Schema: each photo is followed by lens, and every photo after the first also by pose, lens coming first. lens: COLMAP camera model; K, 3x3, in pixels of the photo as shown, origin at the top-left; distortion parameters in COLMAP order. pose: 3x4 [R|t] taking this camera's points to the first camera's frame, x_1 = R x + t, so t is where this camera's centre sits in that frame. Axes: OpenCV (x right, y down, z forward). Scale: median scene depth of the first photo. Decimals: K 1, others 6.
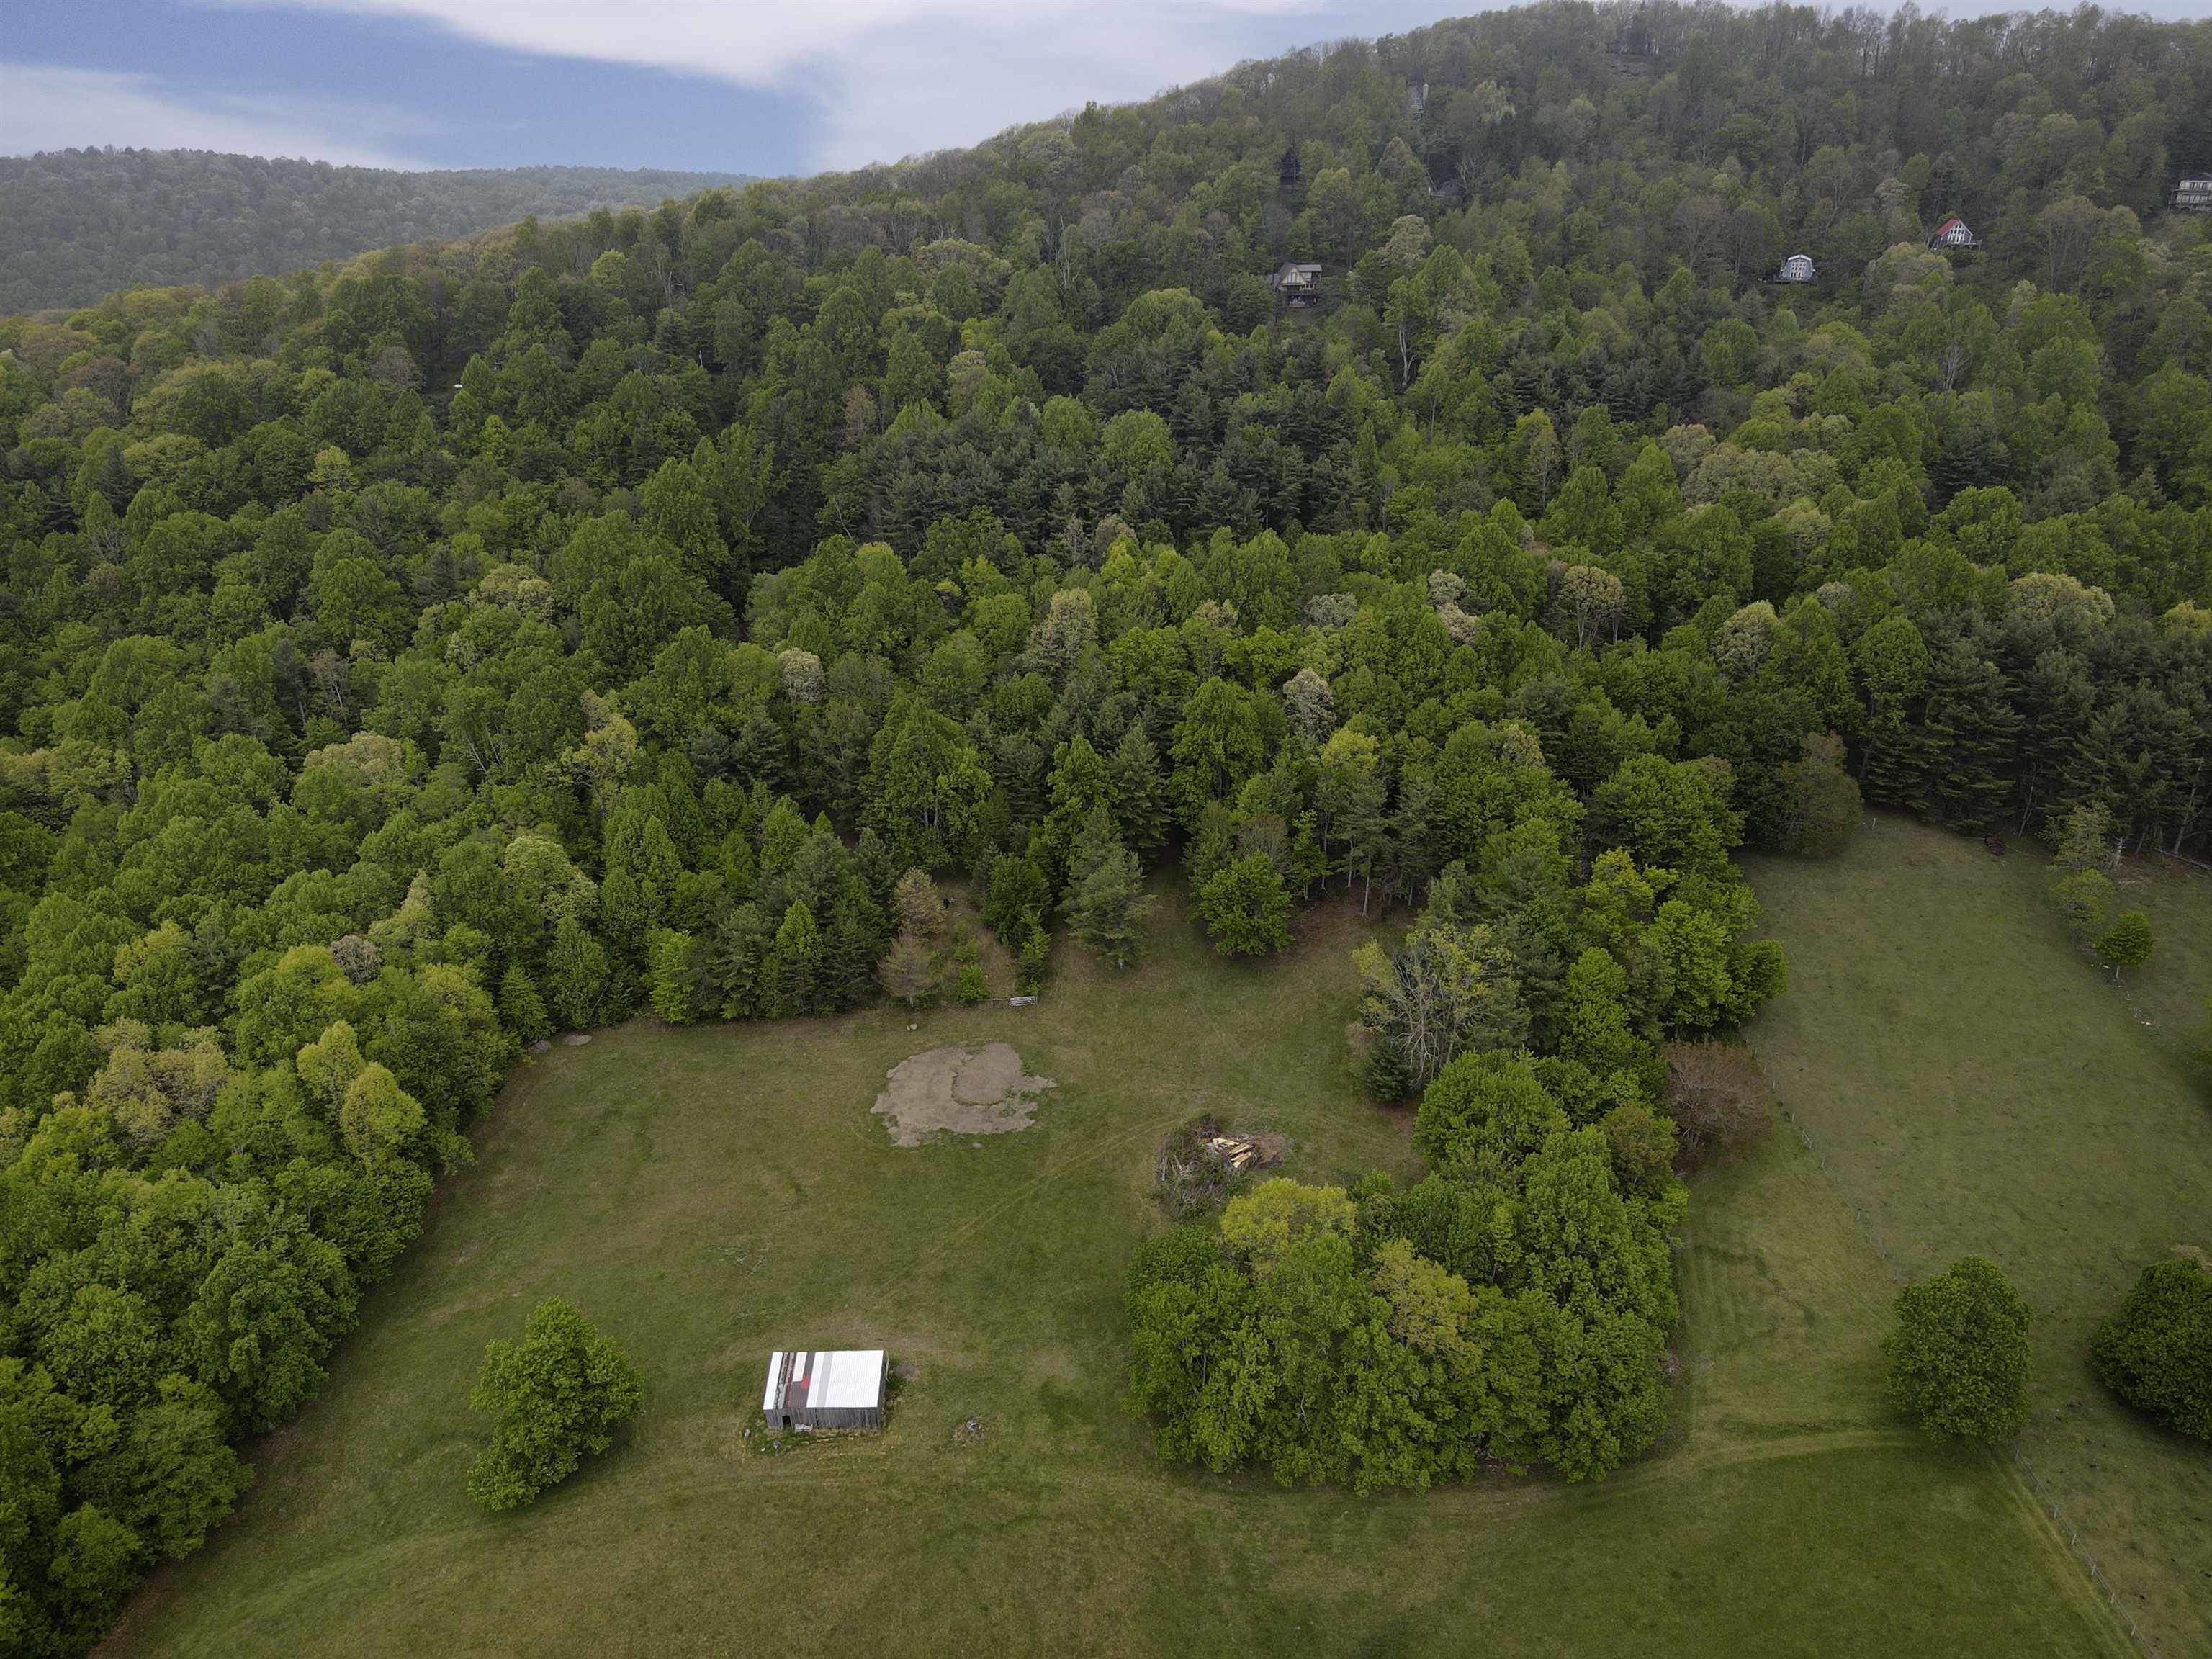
lens RADIAL K [[1613.0, 0, 1099.7], [0, 1613.0, 833.5], [0, 0, 1]] dist [0.013501, 0.010377]
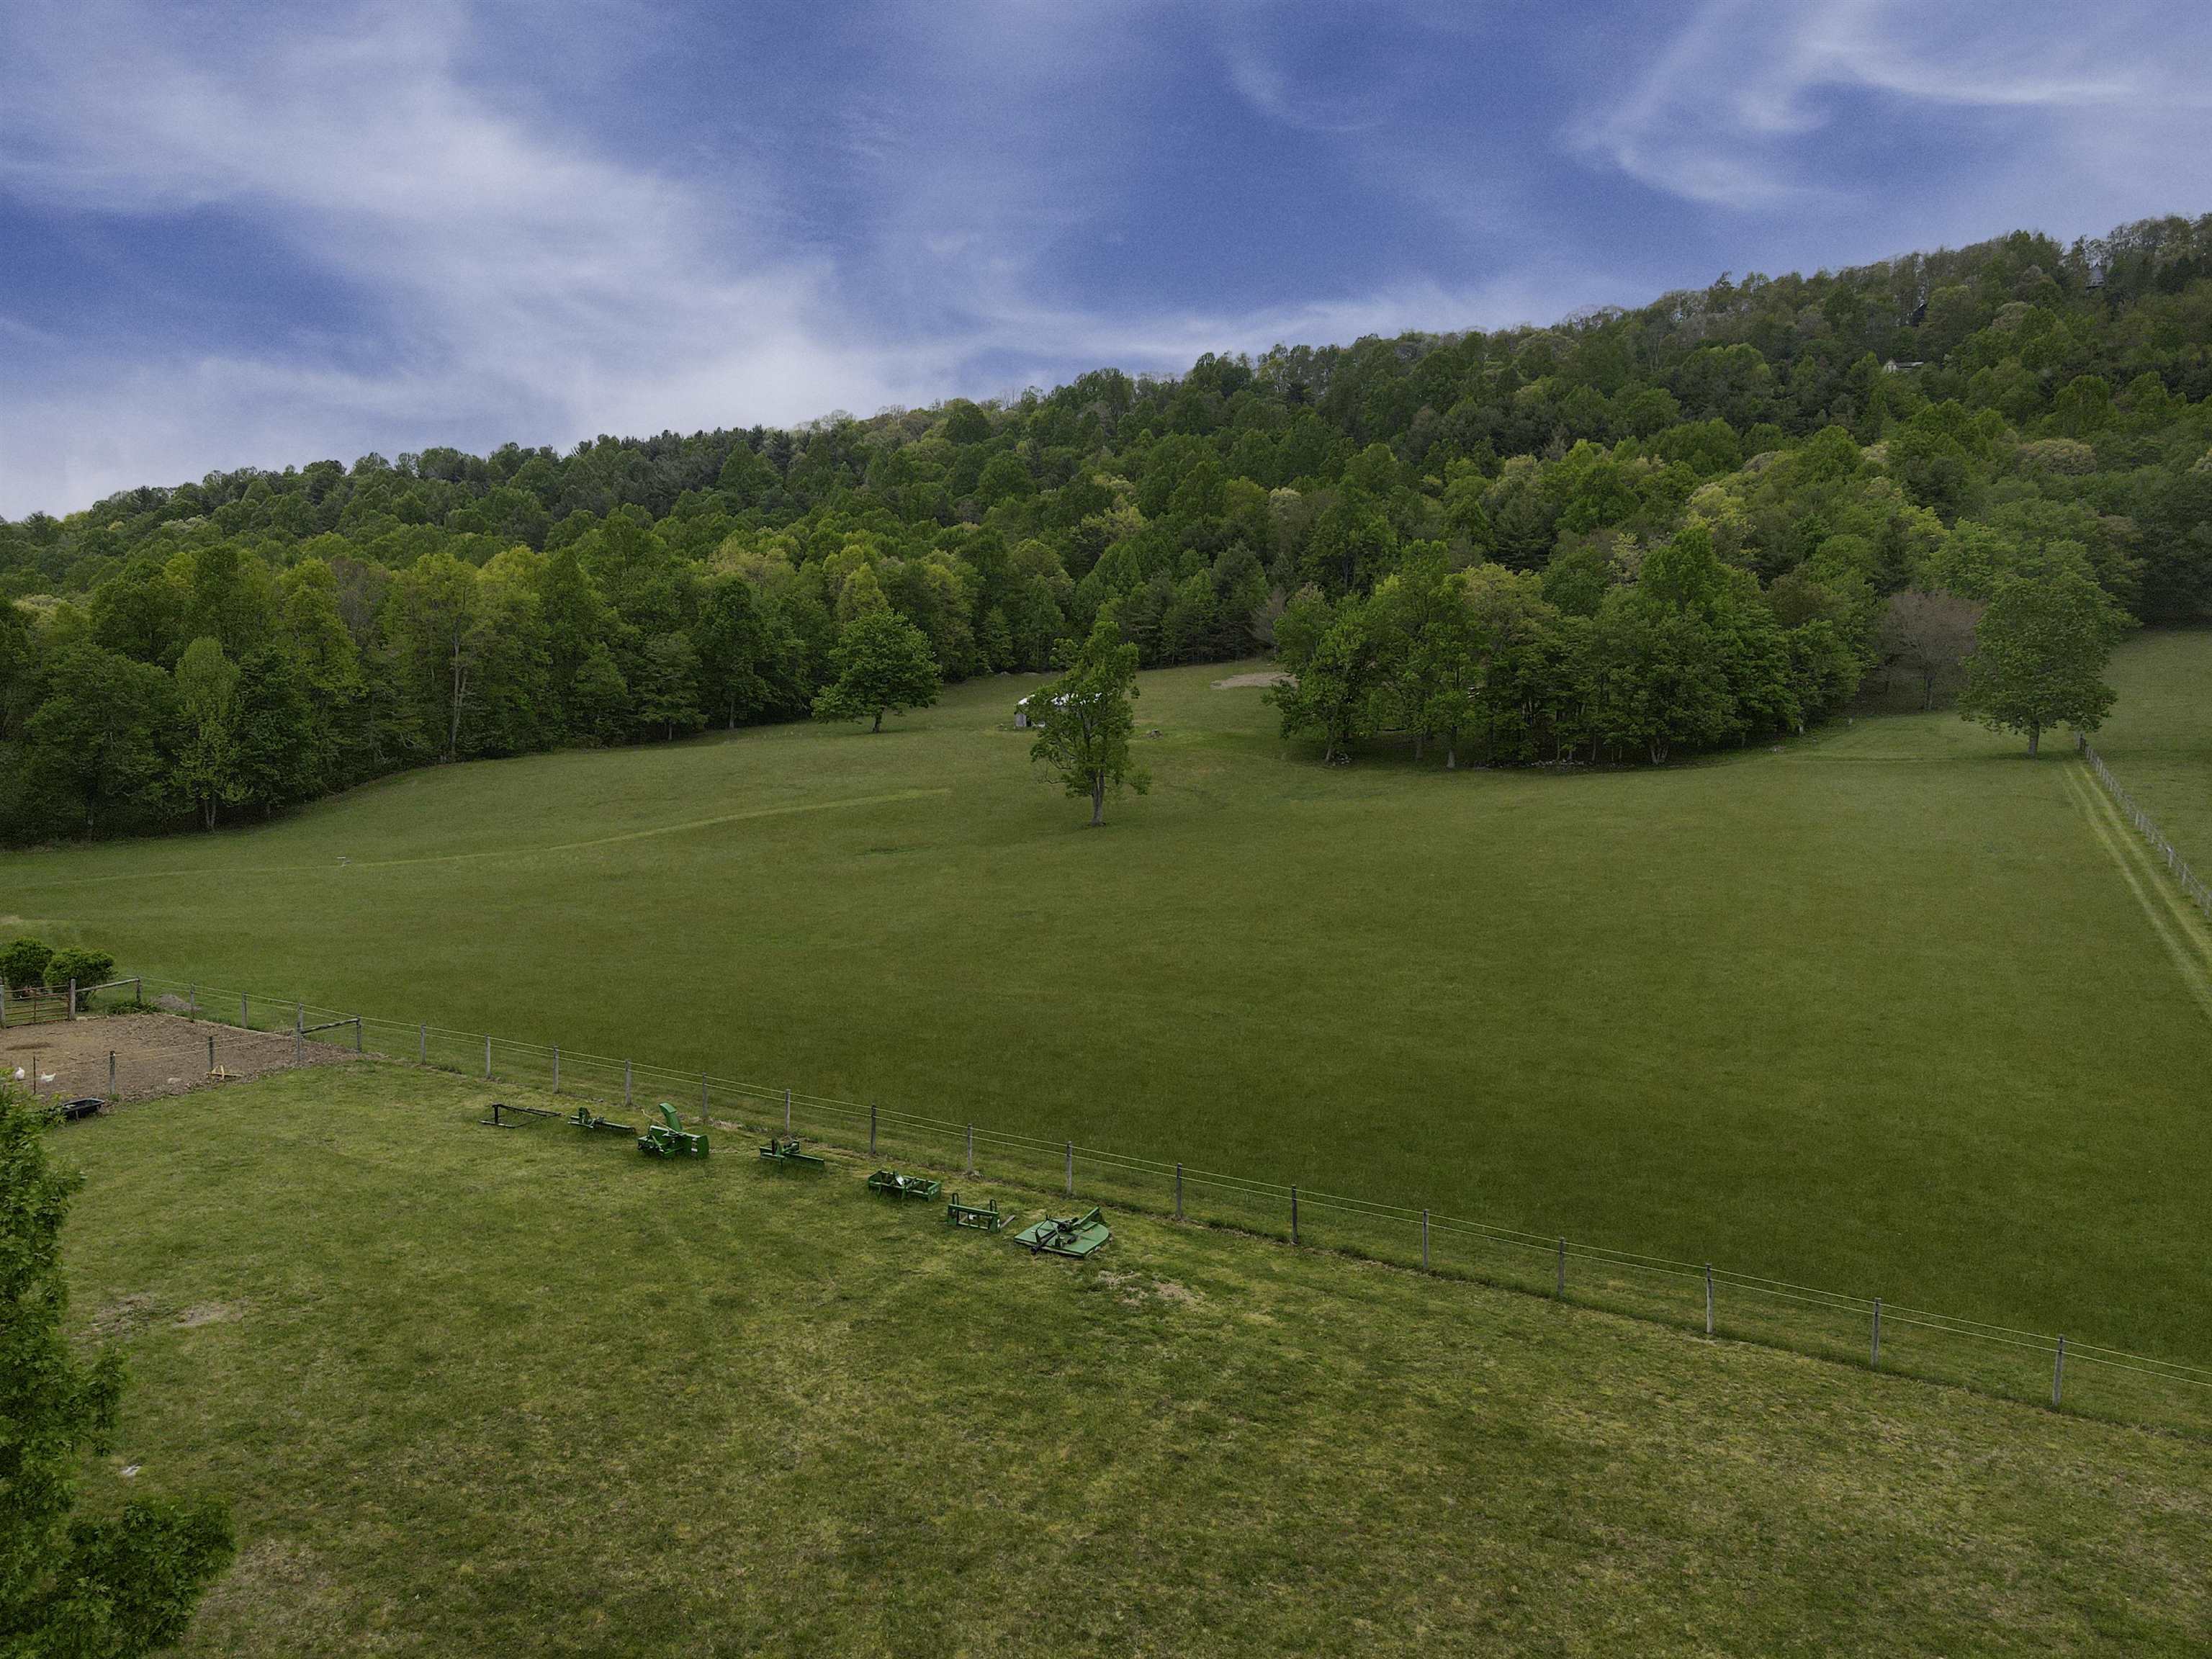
lens RADIAL K [[1613.0, 0, 1103.0], [0, 1613.0, 831.2], [0, 0, 1]] dist [0.013501, 0.010377]
pose [[0.880753, 0.084879, -0.465907, 0.304831], [-0.211122, 0.951009, -0.225852, 0.468934], [0.423911, 0.297283, 0.855524, -0.041939]]
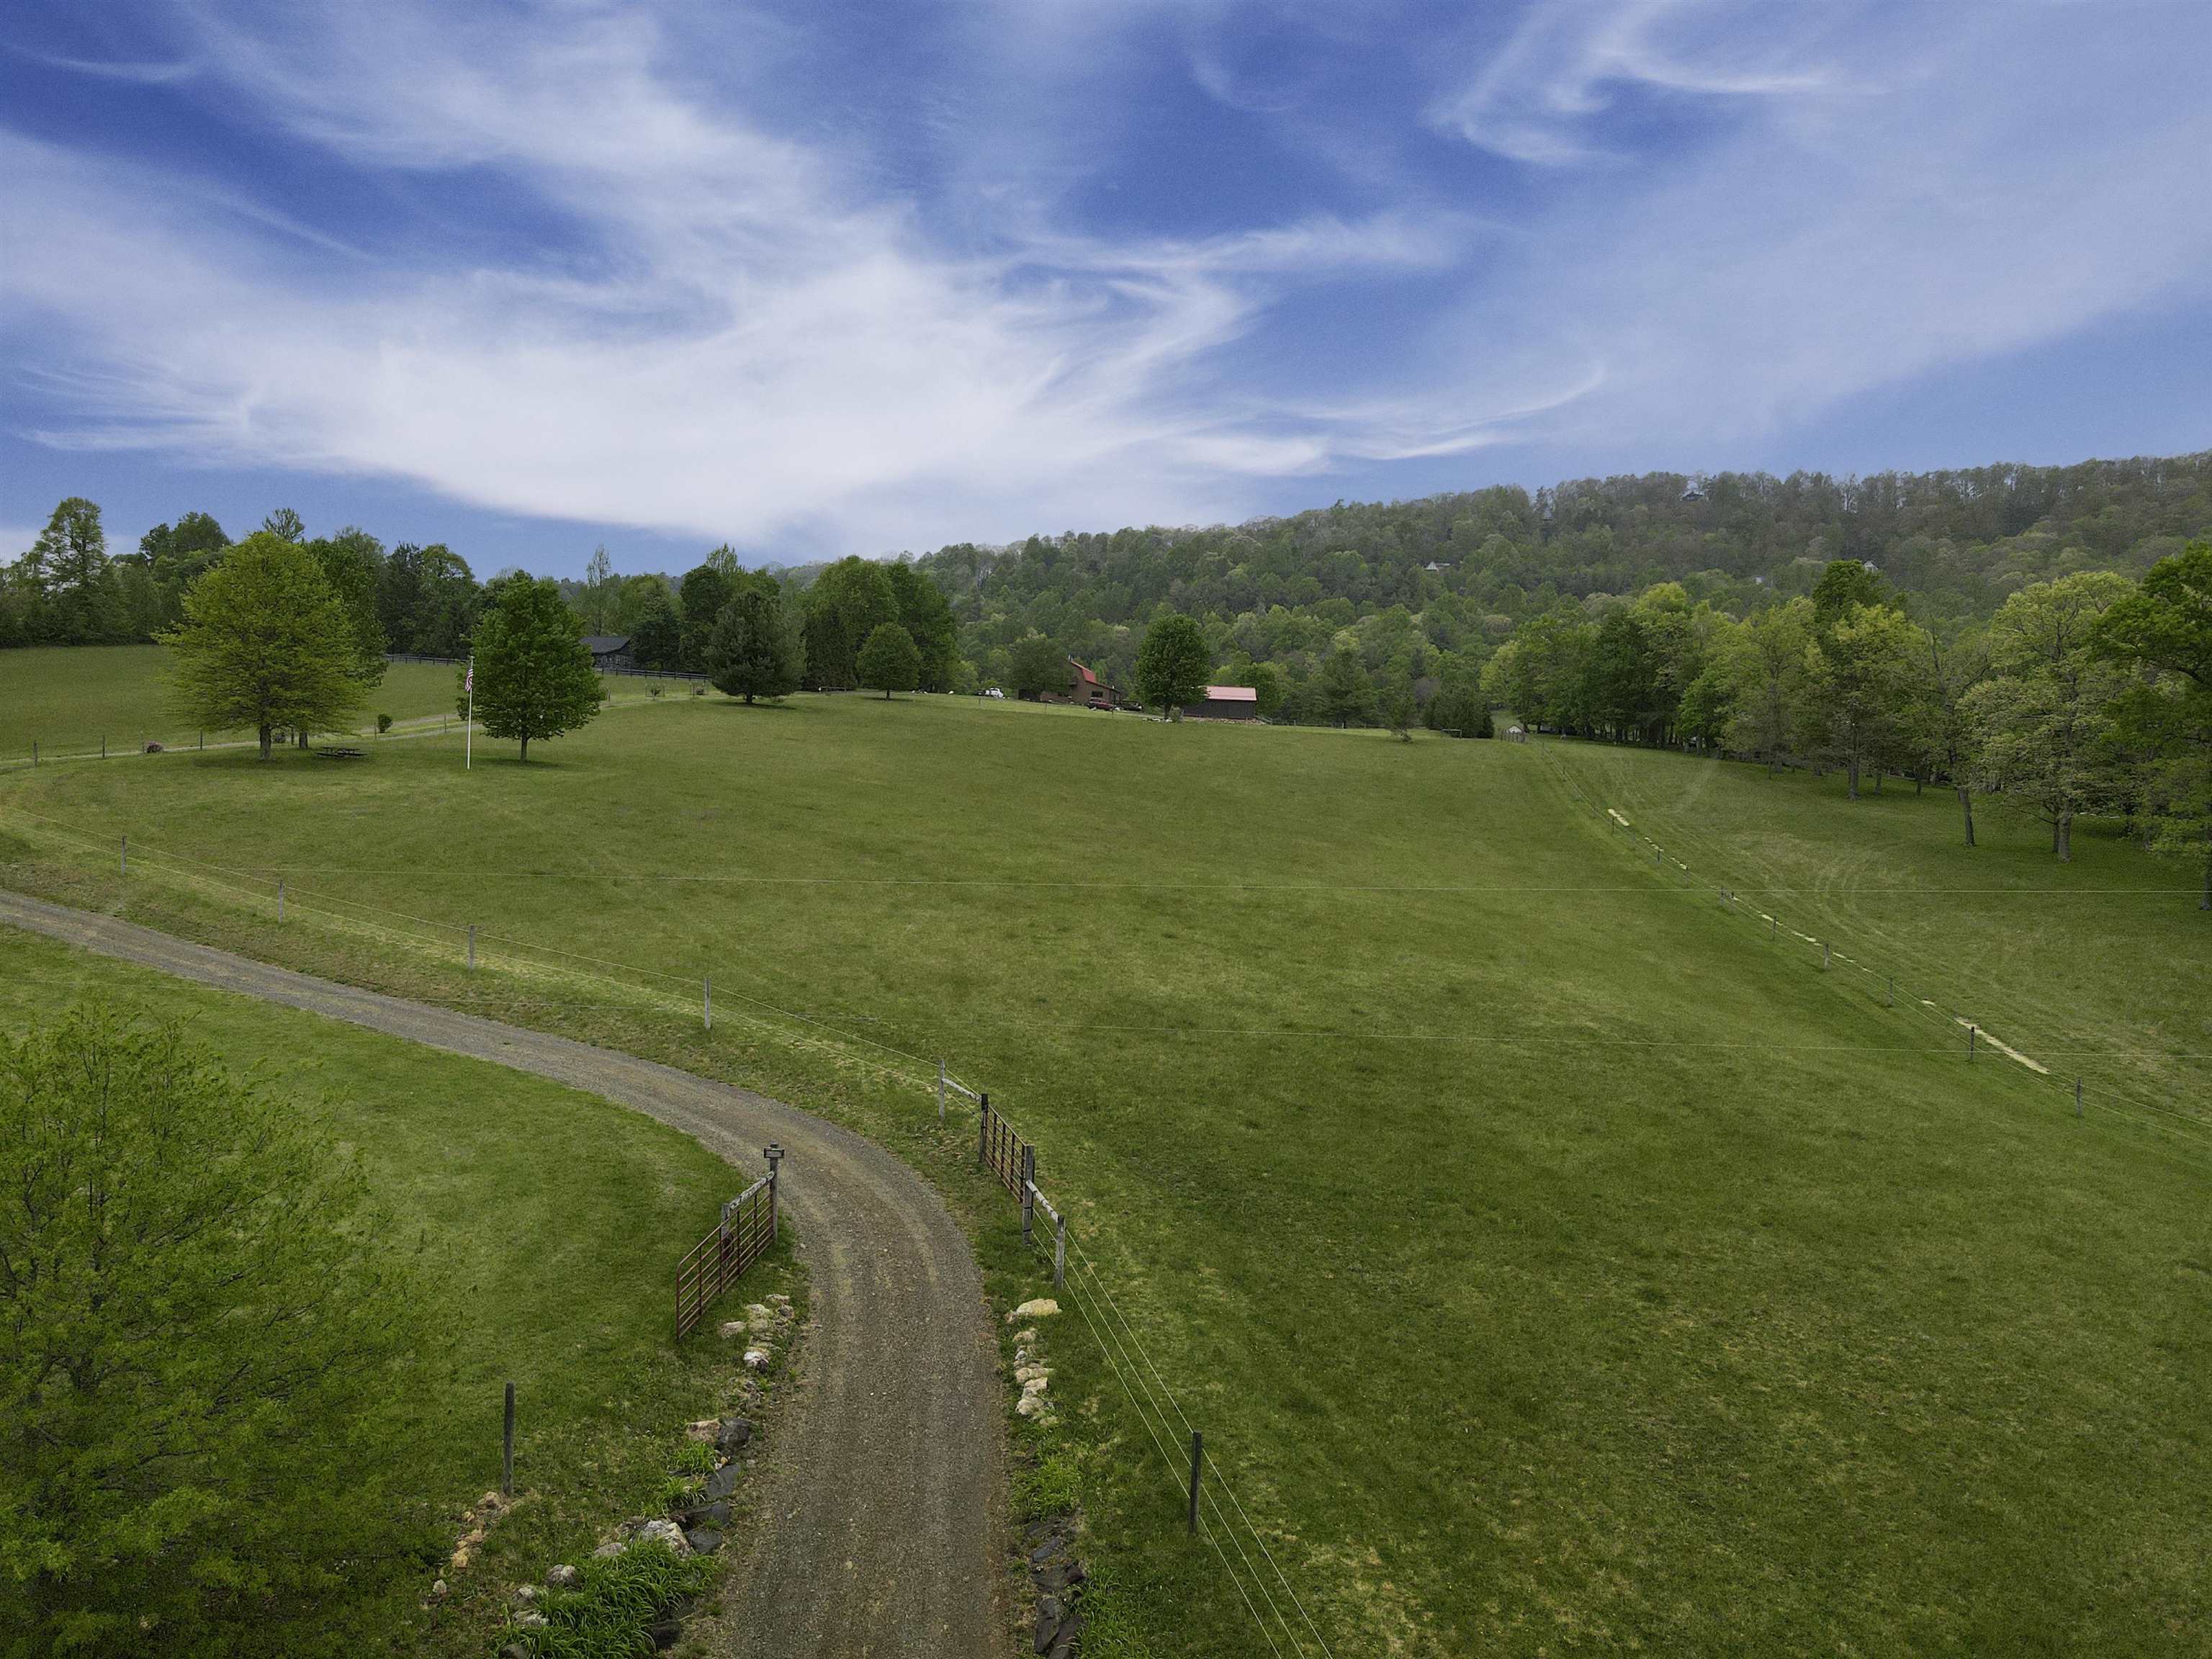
lens RADIAL K [[1613.0, 0, 1106.5], [0, 1613.0, 826.3], [0, 0, 1]] dist [0.013501, 0.010377]
pose [[0.963504, 0.048904, -0.263187, 0.423304], [-0.140054, 0.929967, -0.339922, 0.967409], [0.228132, 0.364376, 0.902876, -0.992404]]
